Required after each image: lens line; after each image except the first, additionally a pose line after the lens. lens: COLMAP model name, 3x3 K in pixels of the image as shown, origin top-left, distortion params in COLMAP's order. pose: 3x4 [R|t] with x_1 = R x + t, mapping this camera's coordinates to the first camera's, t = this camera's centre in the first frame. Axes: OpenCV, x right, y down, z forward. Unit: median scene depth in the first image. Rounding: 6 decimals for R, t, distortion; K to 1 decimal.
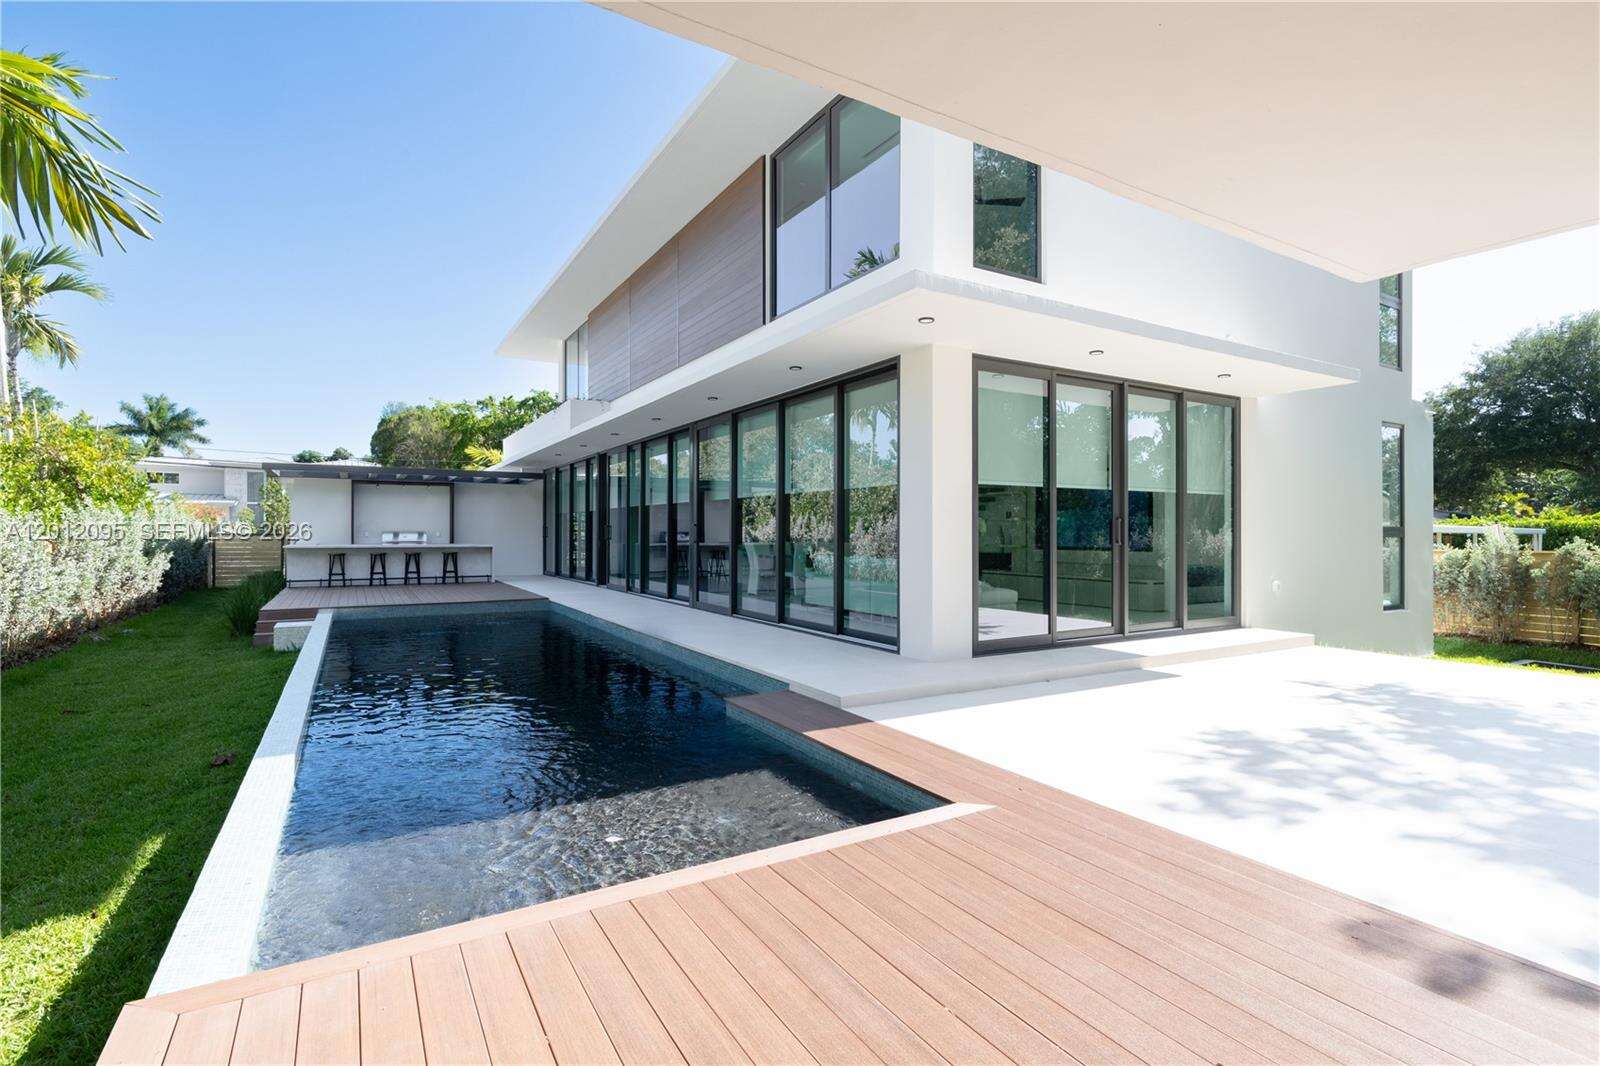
lens RADIAL K [[770.4, 0, 800.0], [0, 770.4, 533.0], [0, 0, 1]] dist [-0.001630, -0.000143]
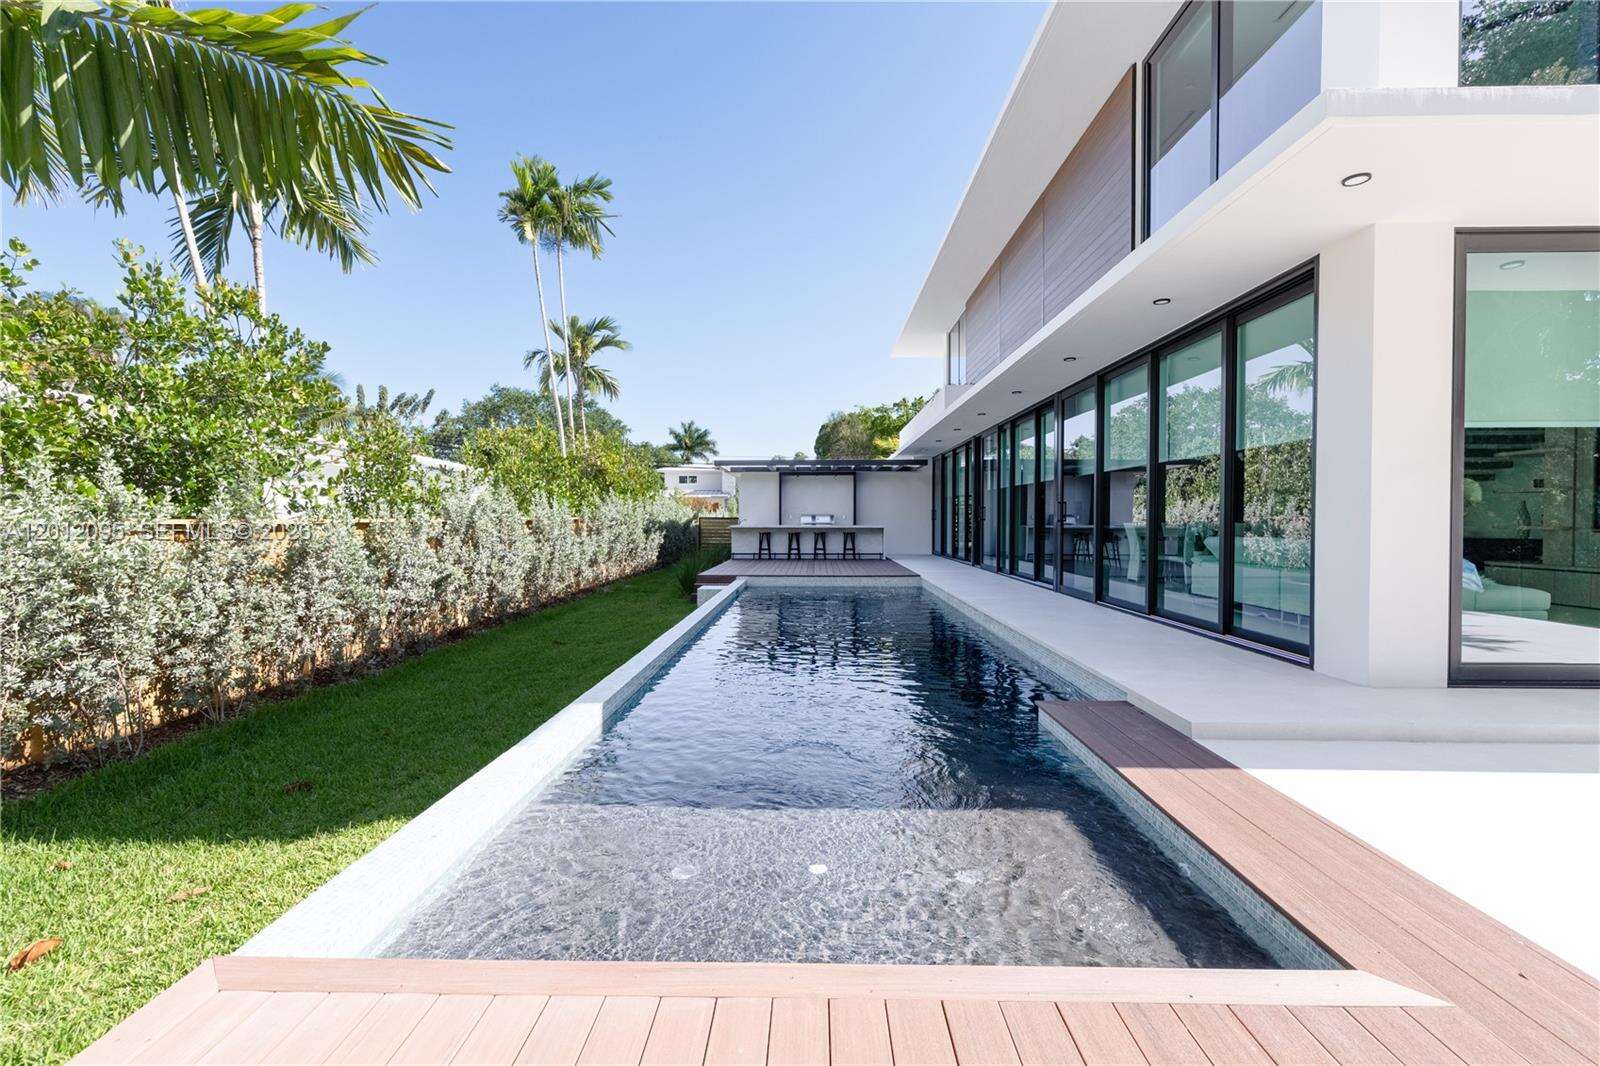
lens RADIAL K [[694.7, 0, 800.0], [0, 694.7, 533.0], [0, 0, 1]] dist [0.002604, 0.001014]
pose [[0.850946, 0.007994, -0.525192, 0.031683], [0.002175, 0.999822, 0.018742, 0.007932], [0.525248, -0.017091, 0.850778, 0.097589]]
